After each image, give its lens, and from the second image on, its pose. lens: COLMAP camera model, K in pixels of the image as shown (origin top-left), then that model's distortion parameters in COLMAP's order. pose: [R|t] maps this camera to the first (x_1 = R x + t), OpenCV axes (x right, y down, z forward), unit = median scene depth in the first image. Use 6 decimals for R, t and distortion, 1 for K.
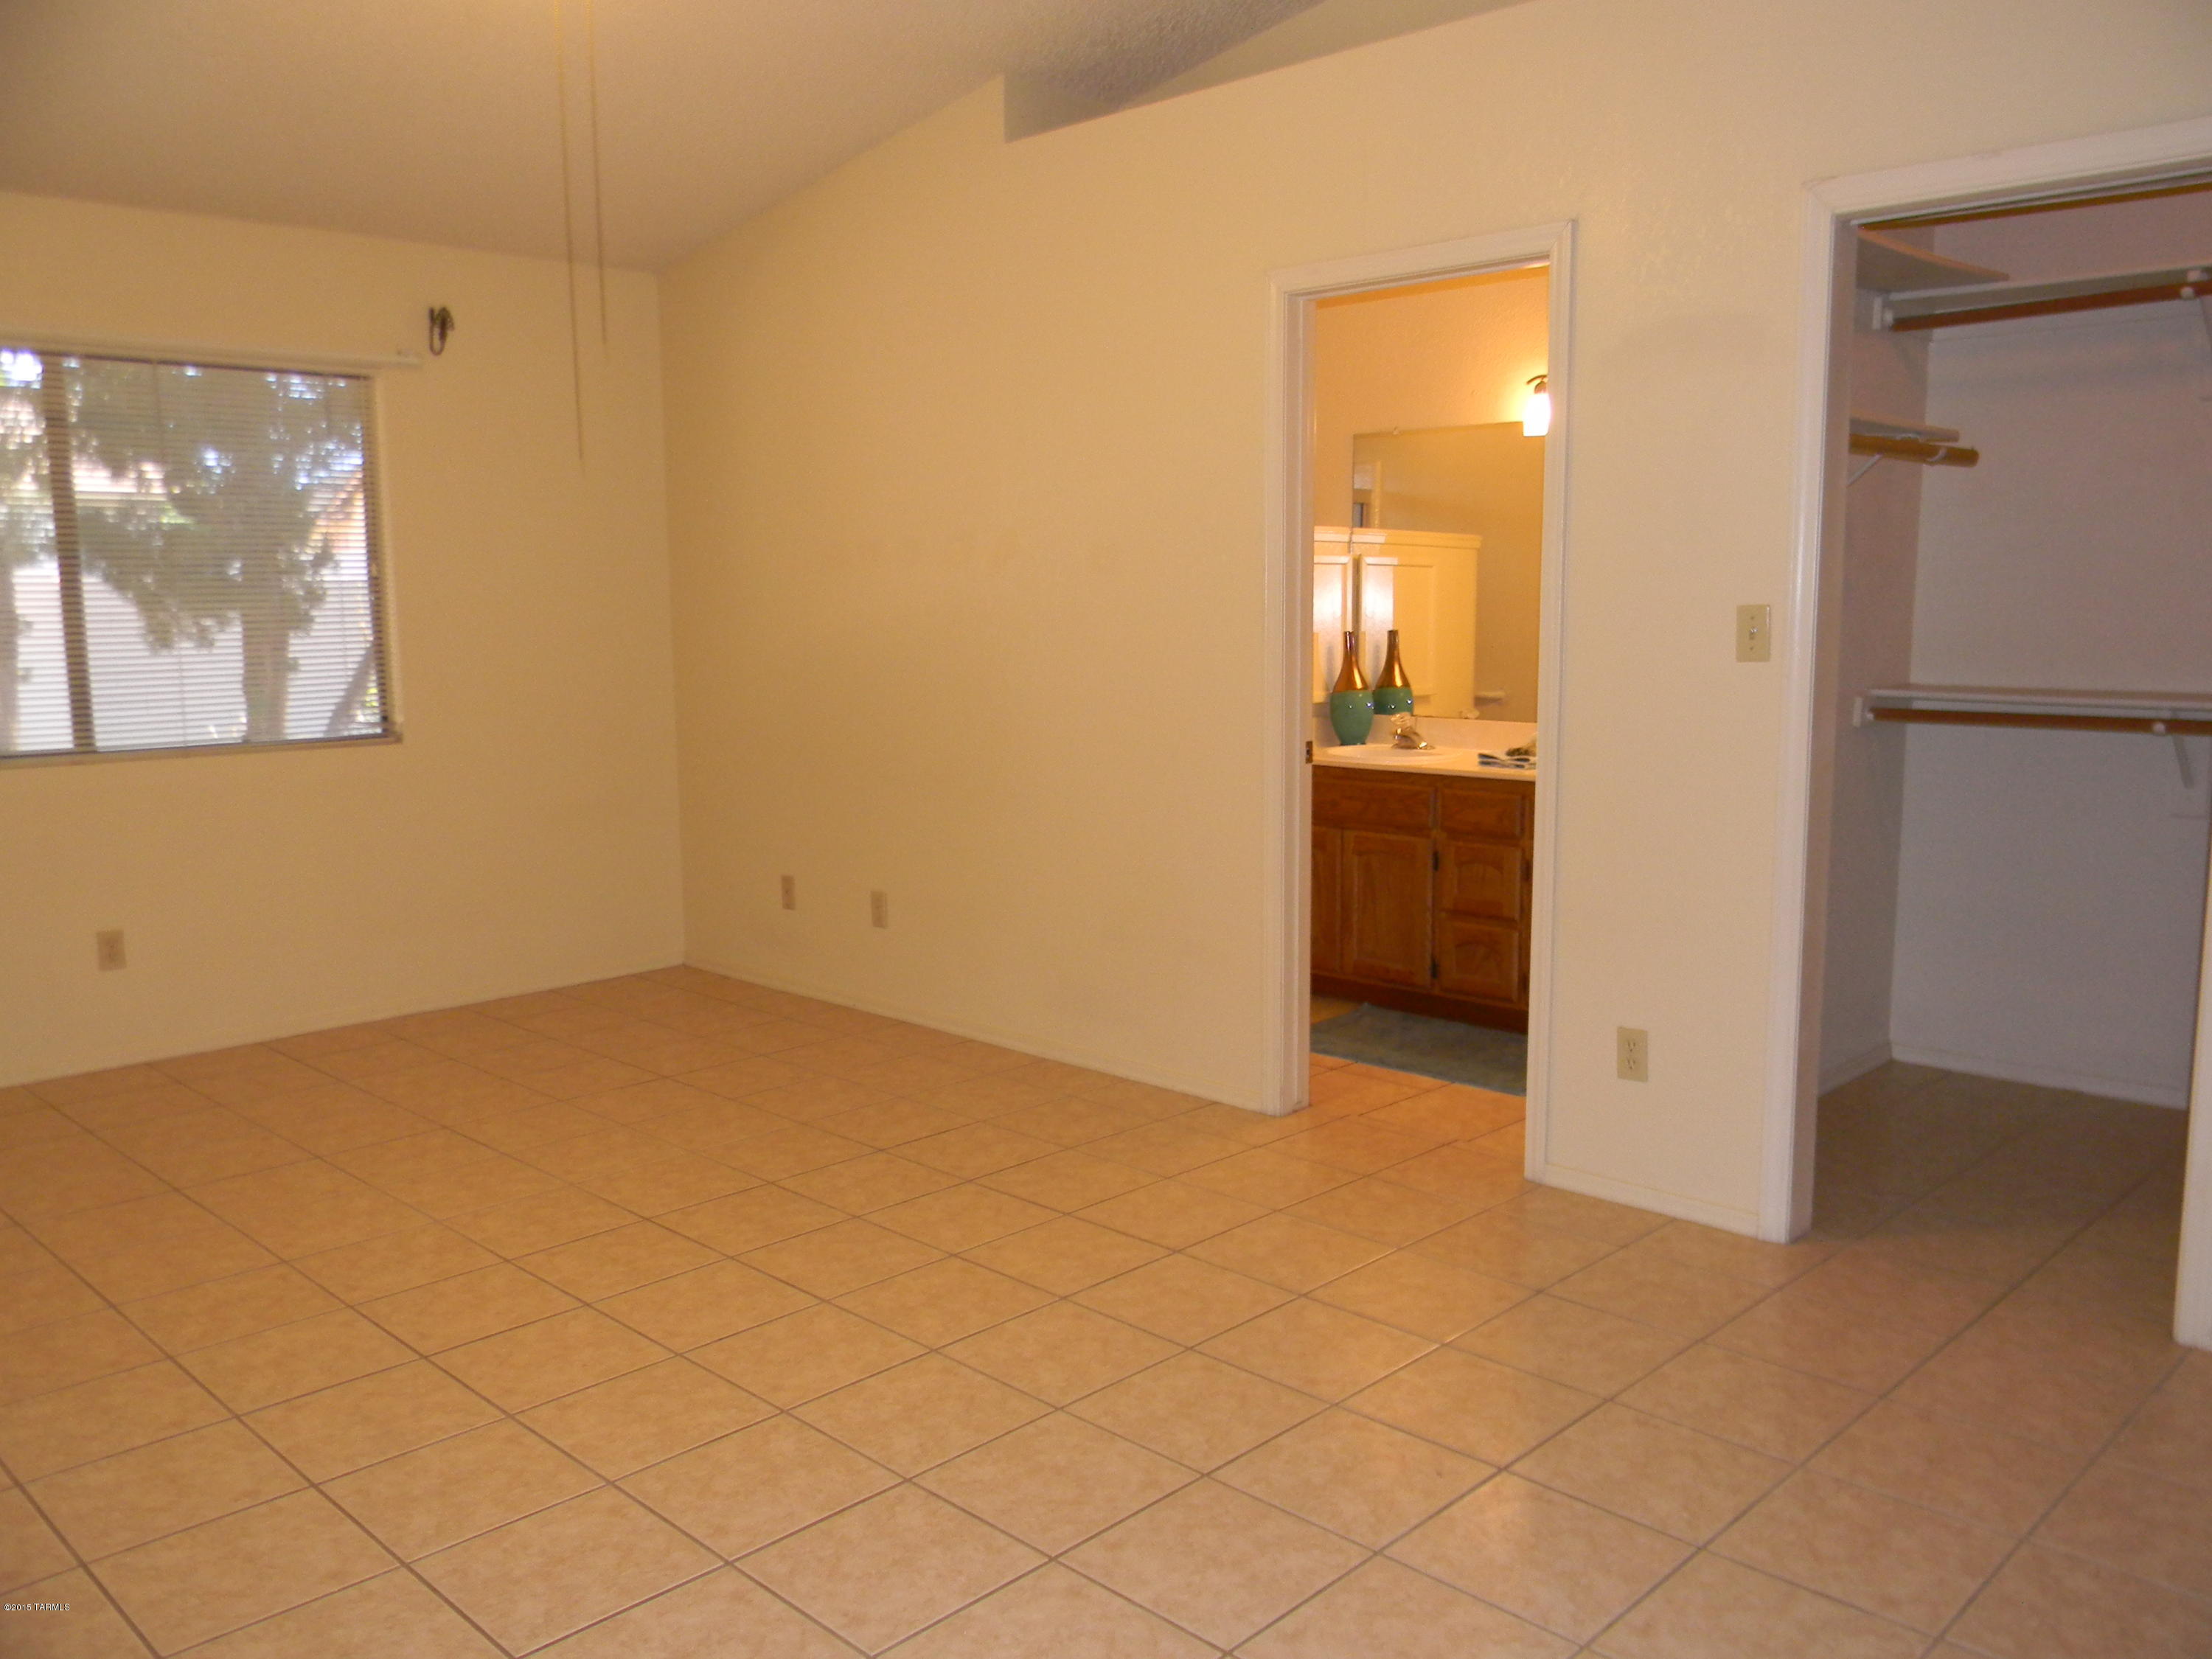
lens RADIAL K [[1769.9, 0, 1088.8], [0, 1769.9, 833.9], [0, 0, 1]] dist [0.006521, -0.034178]
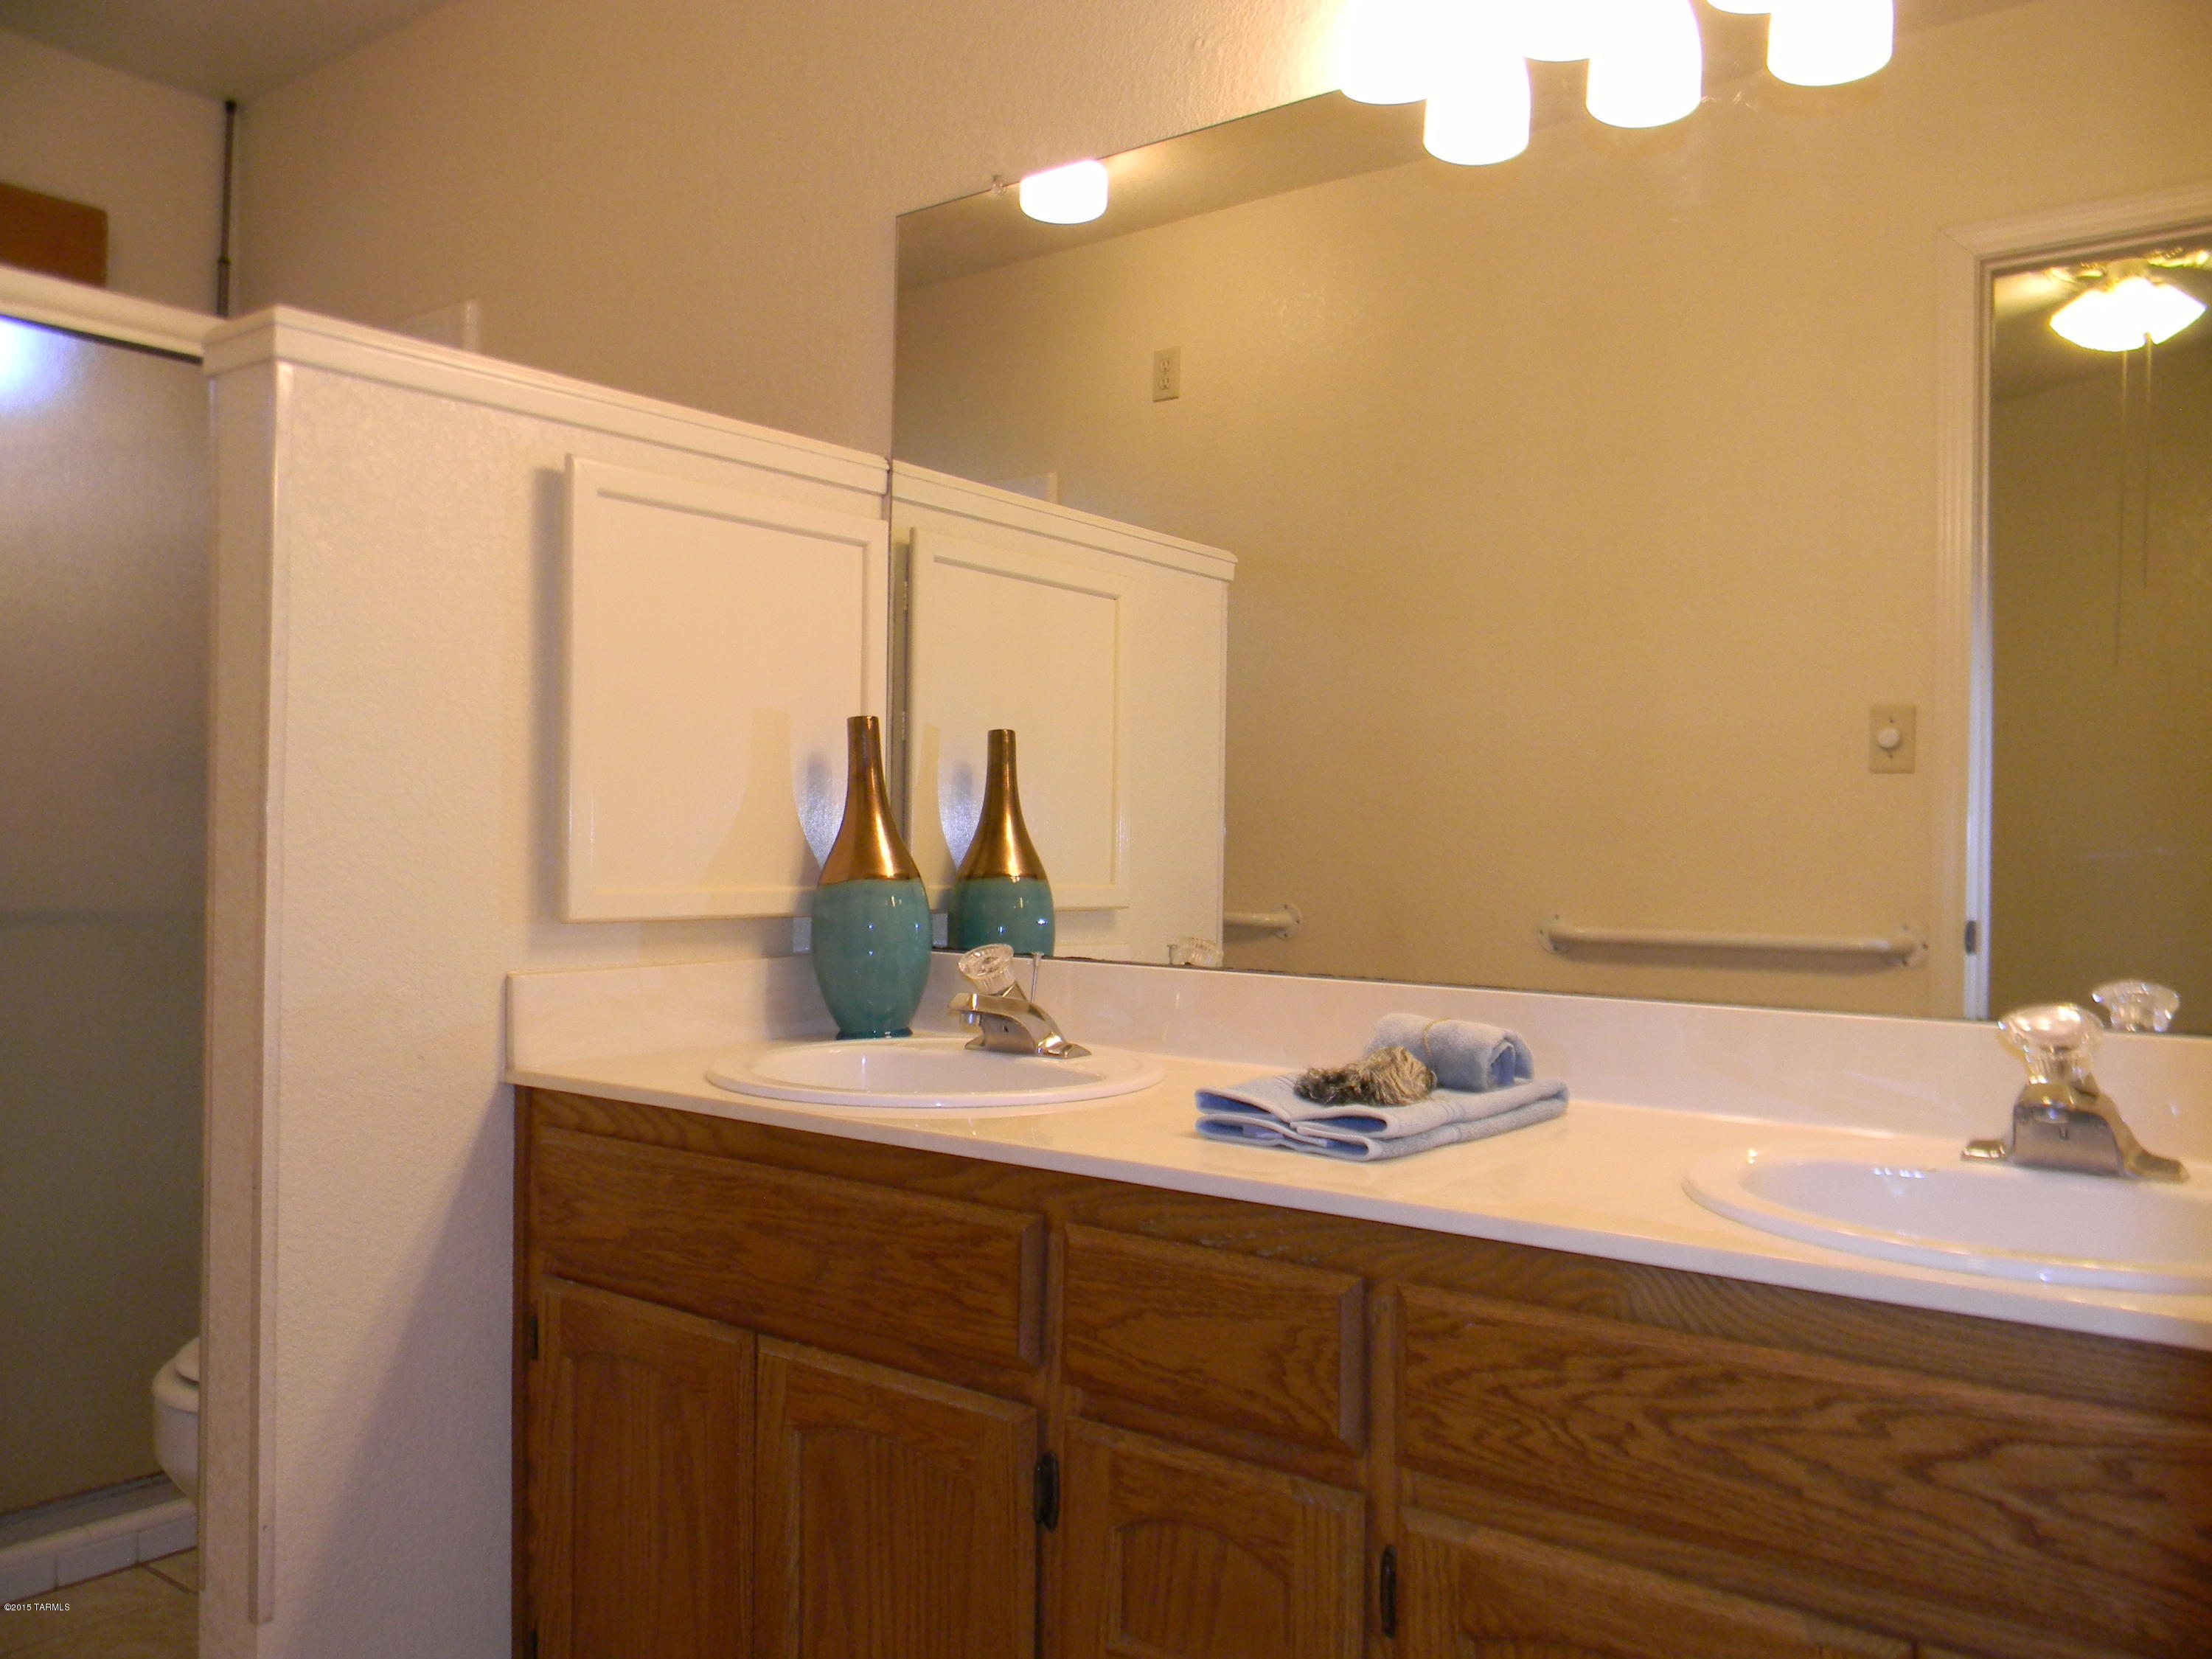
lens RADIAL K [[1769.9, 0, 1109.2], [0, 1769.9, 822.0], [0, 0, 1]] dist [0.006521, -0.034178]
pose [[0.992068, 0.026049, 0.122973, 0.164311], [-0.007286, 0.988564, -0.150623, -0.043429], [-0.125490, 0.148532, 0.980913, 0.695662]]
